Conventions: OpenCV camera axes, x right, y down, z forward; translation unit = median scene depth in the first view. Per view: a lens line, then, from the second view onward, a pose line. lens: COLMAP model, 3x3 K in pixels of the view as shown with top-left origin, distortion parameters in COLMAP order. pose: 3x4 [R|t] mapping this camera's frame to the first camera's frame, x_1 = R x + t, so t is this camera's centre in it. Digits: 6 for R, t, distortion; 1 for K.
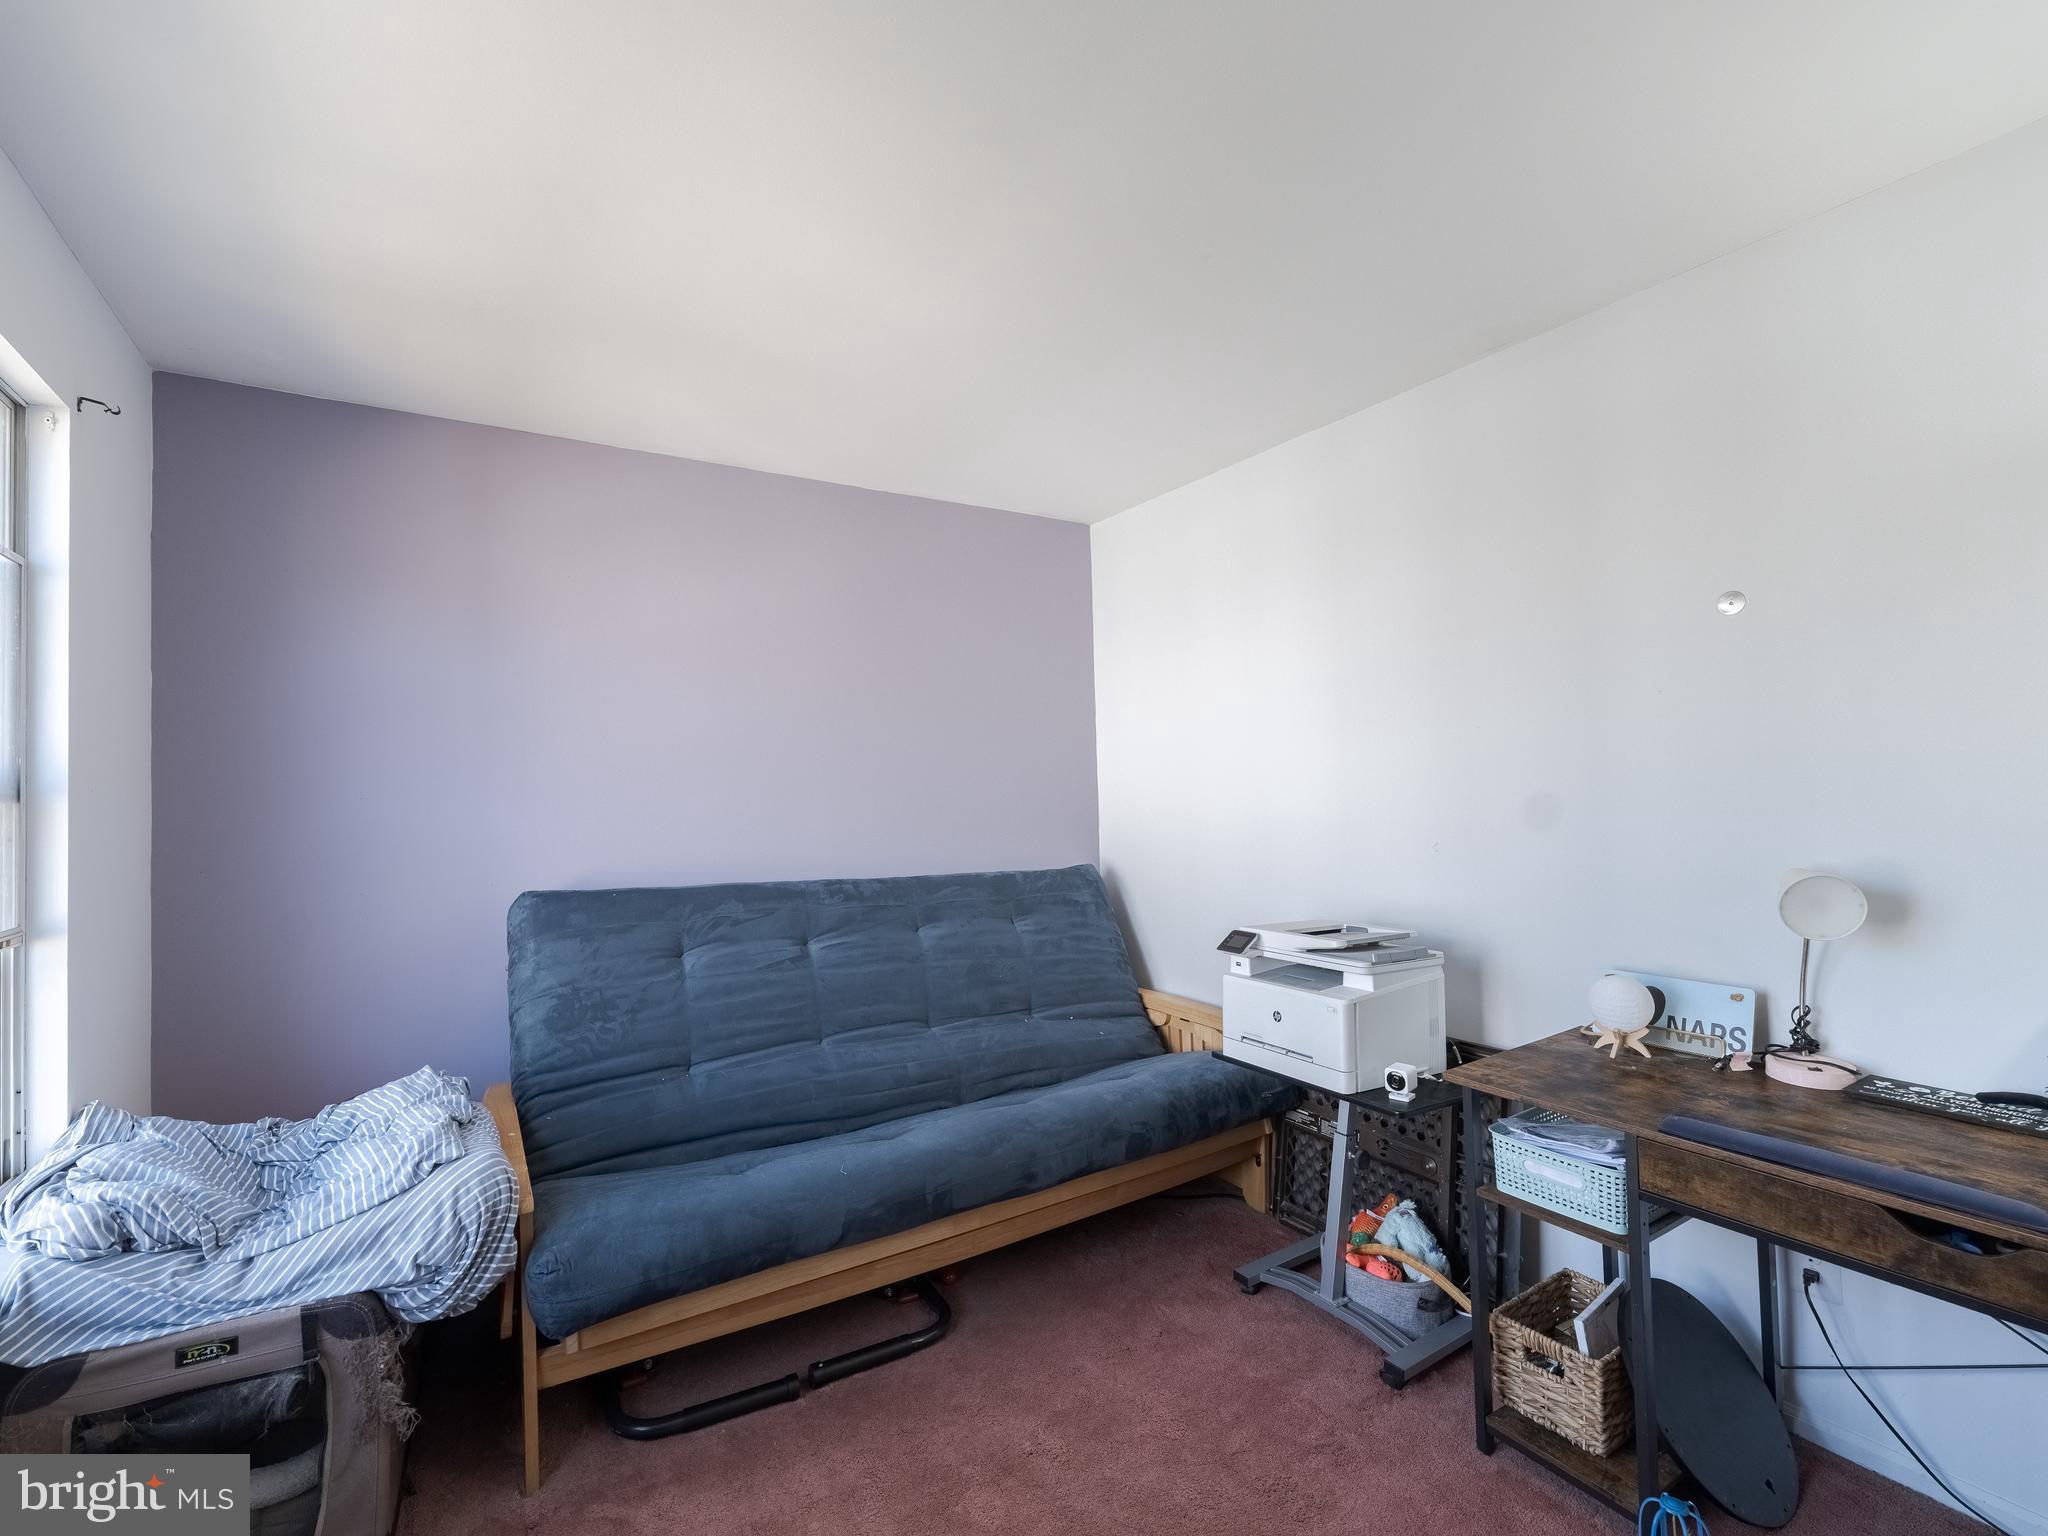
lens RADIAL K [[926.4, 0, 1021.2], [0, 926.4, 766.5], [0, 0, 1]] dist [-0.001250, 0.000438]
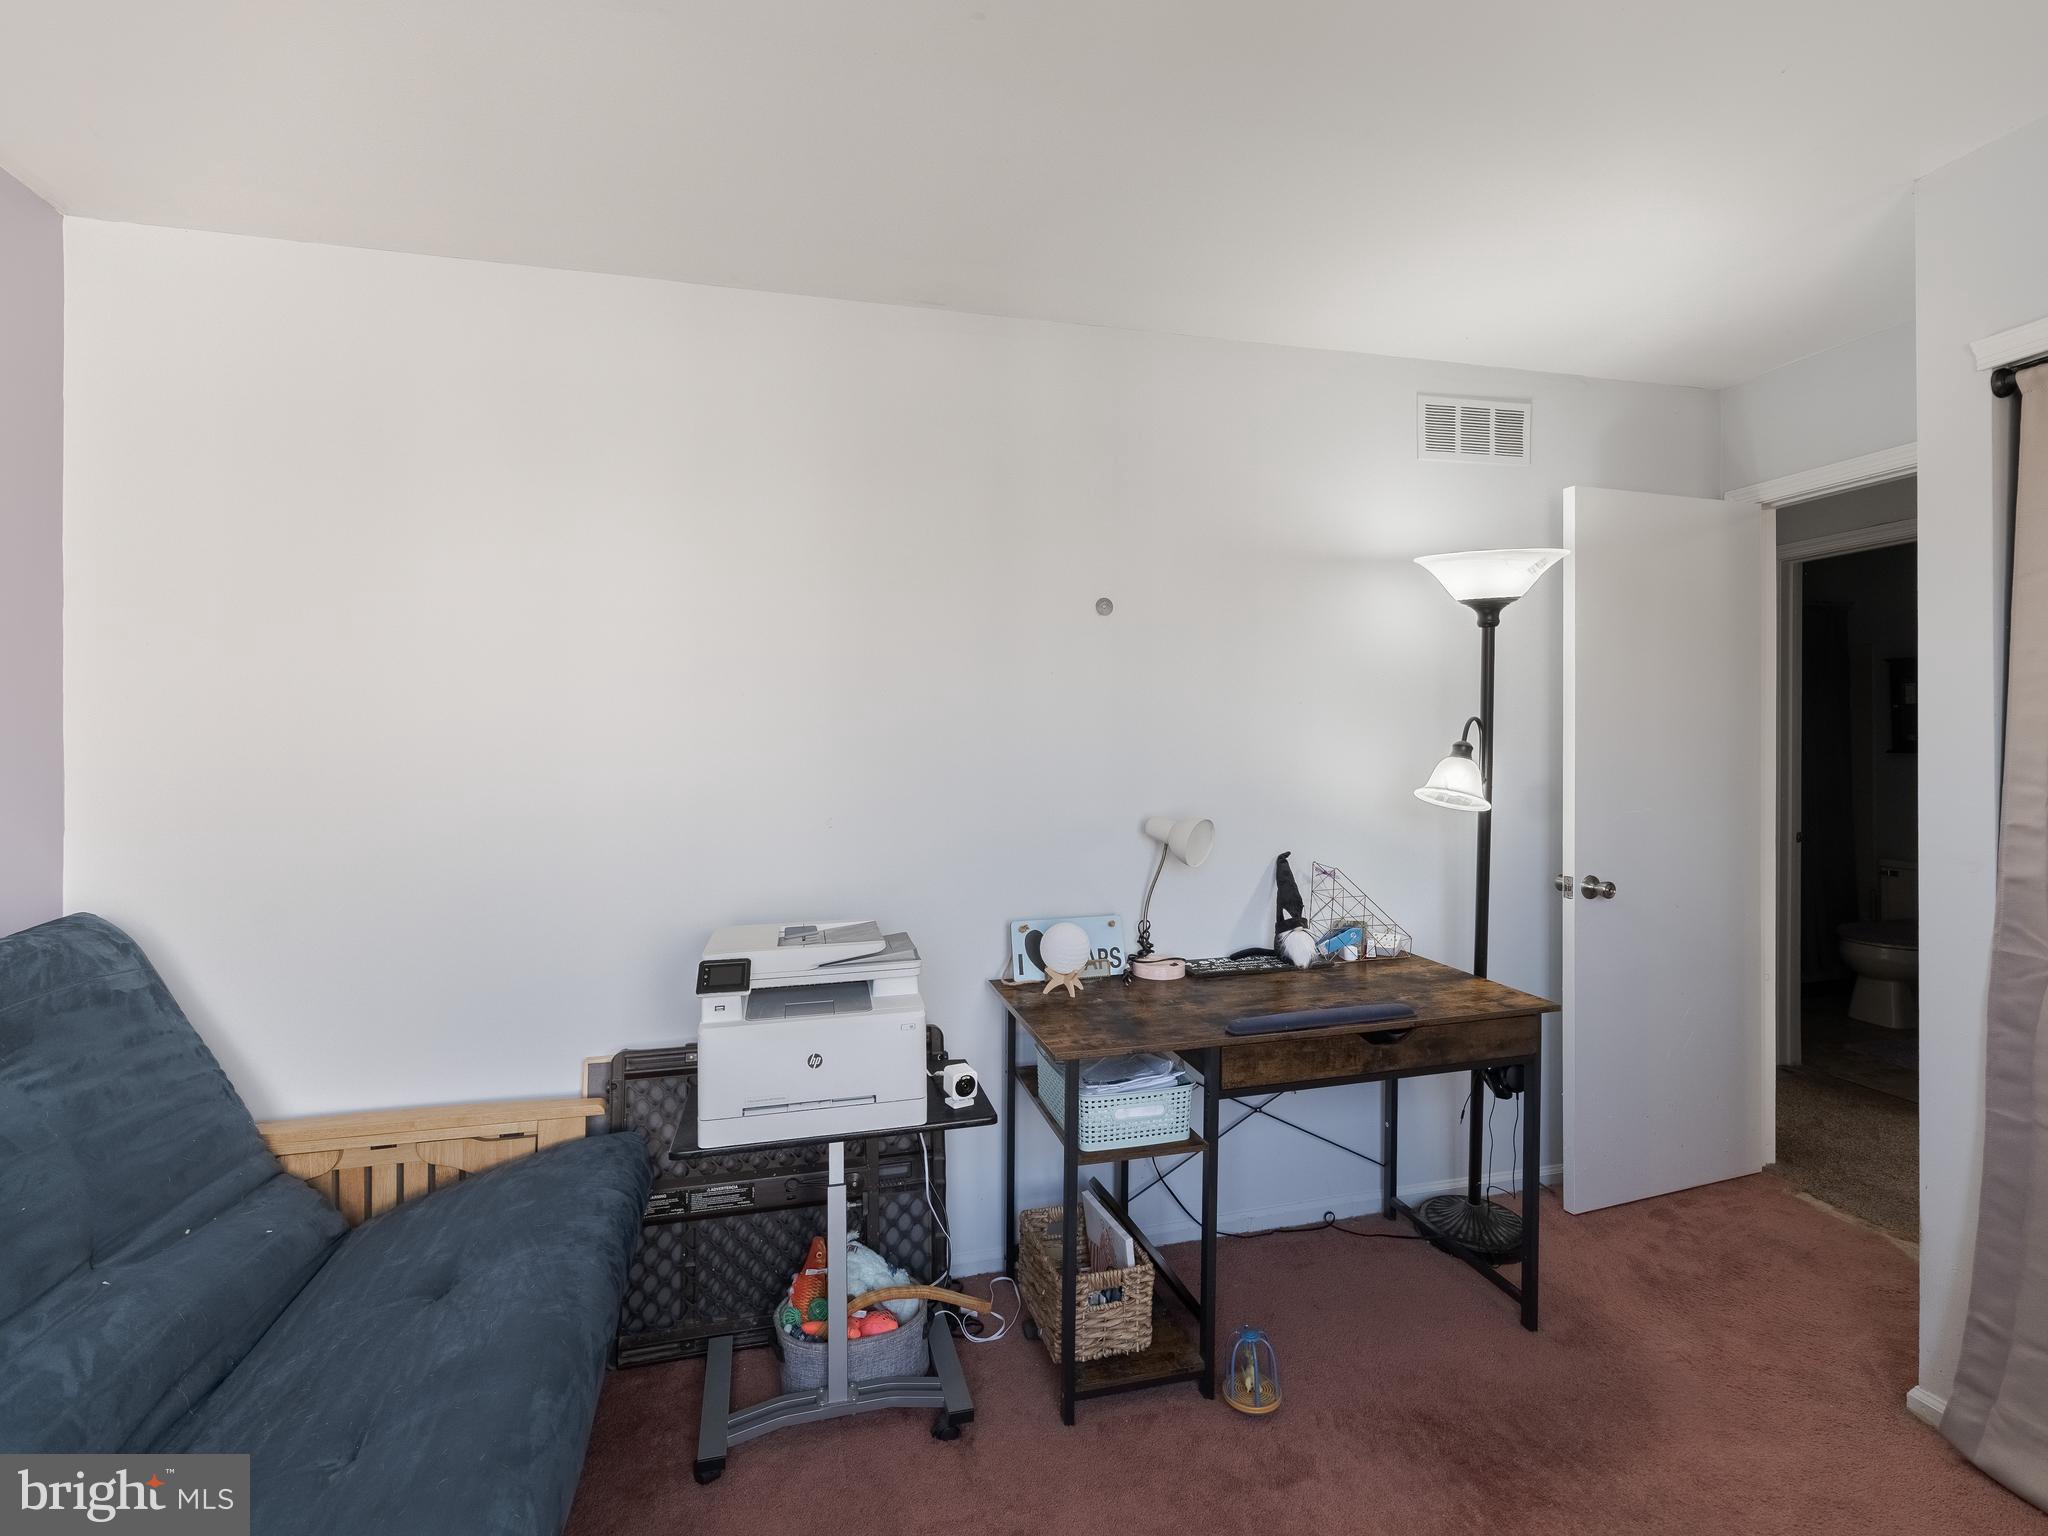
lens RADIAL K [[926.4, 0, 1021.2], [0, 926.4, 766.5], [0, 0, 1]] dist [-0.001250, 0.000438]
pose [[0.301593, 0.002782, 0.953433, -0.457143], [-0.017420, 0.999845, 0.002593, 0.038760], [-0.953278, -0.017390, 0.301595, 0.764438]]
